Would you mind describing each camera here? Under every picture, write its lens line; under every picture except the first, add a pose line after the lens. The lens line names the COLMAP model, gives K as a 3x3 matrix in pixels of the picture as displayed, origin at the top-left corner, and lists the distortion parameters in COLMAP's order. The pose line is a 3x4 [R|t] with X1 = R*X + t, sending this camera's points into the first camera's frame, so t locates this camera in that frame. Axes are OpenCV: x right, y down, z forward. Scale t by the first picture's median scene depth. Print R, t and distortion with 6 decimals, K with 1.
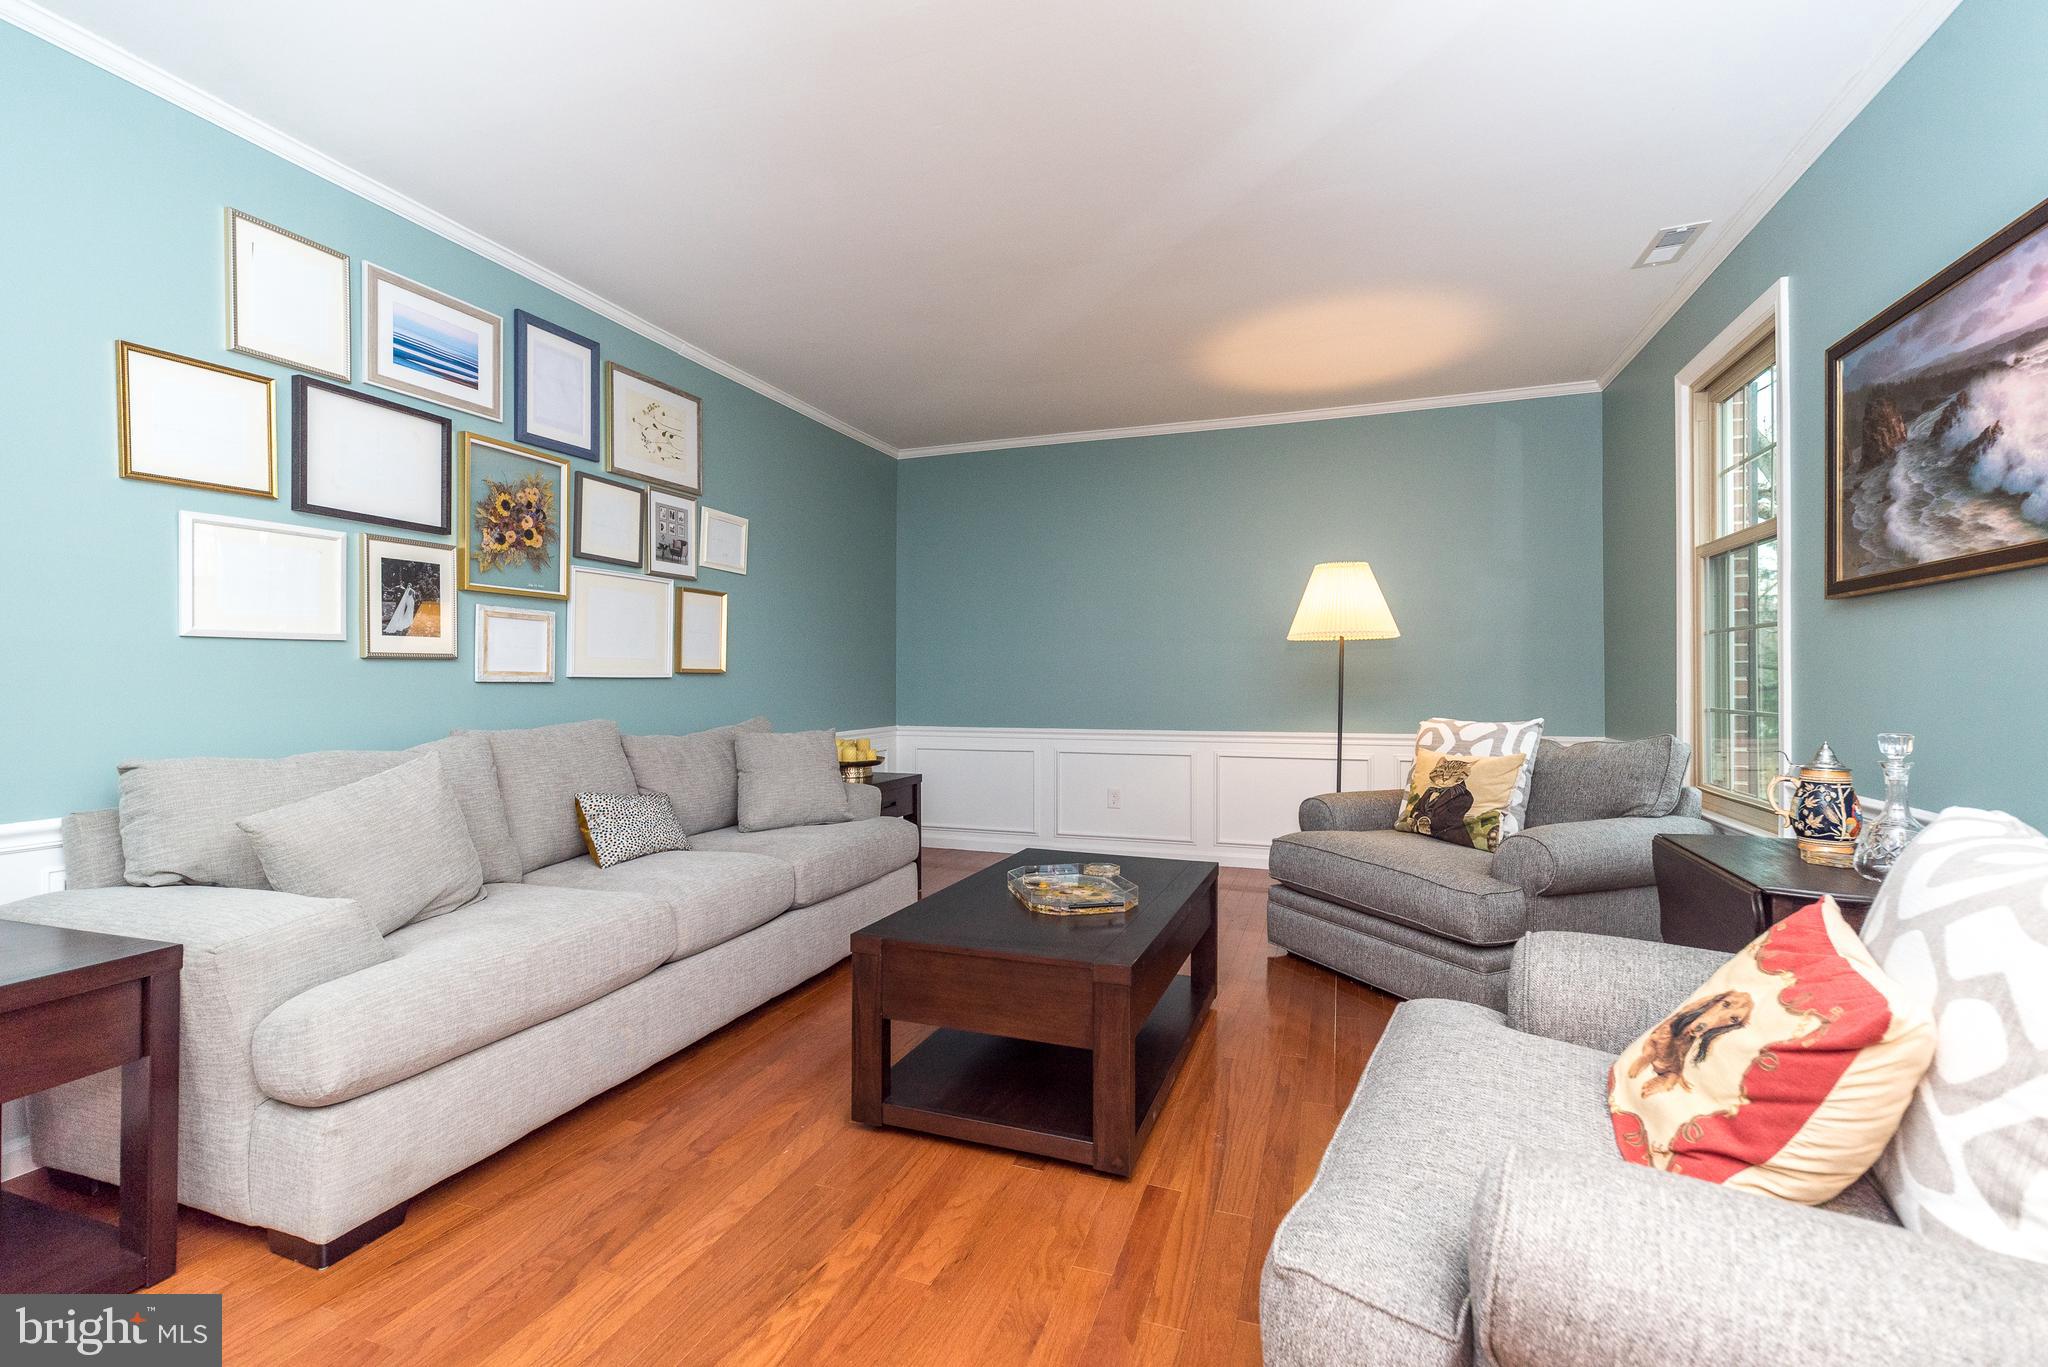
lens RADIAL K [[893.8, 0, 1034.9], [0, 893.8, 736.1], [0, 0, 1]] dist [0.003319, 0.000023]
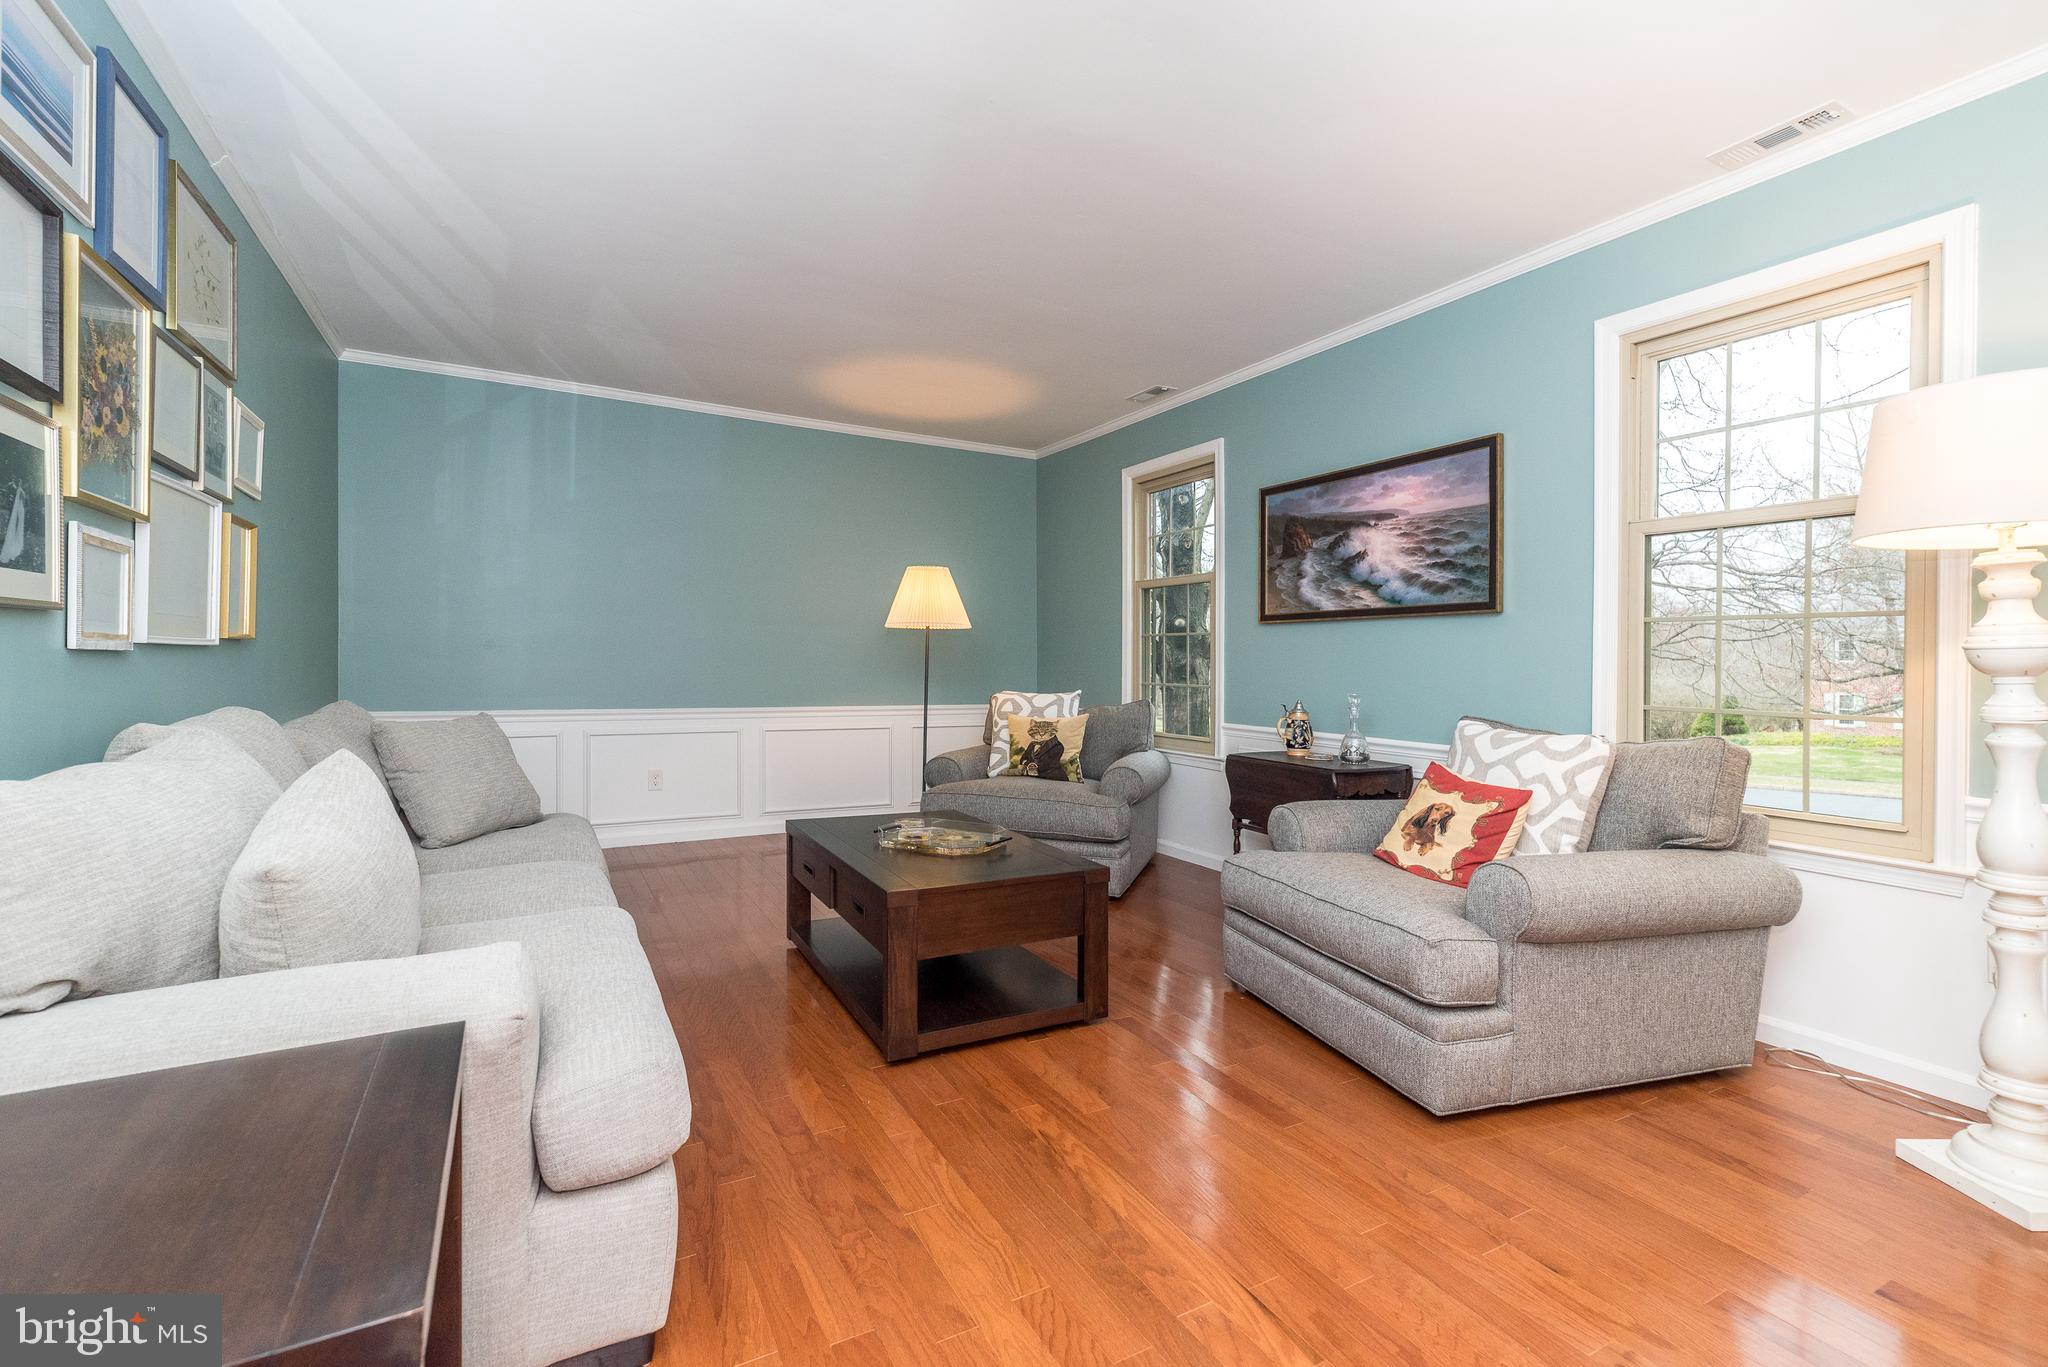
lens RADIAL K [[893.8, 0, 1033.5], [0, 893.8, 735.0], [0, 0, 1]] dist [0.003319, 0.000023]
pose [[0.656524, -0.048926, 0.752716, -0.885538], [0.031123, 0.998801, 0.037776, -0.006702], [-0.753662, -0.001374, 0.657260, 0.143177]]
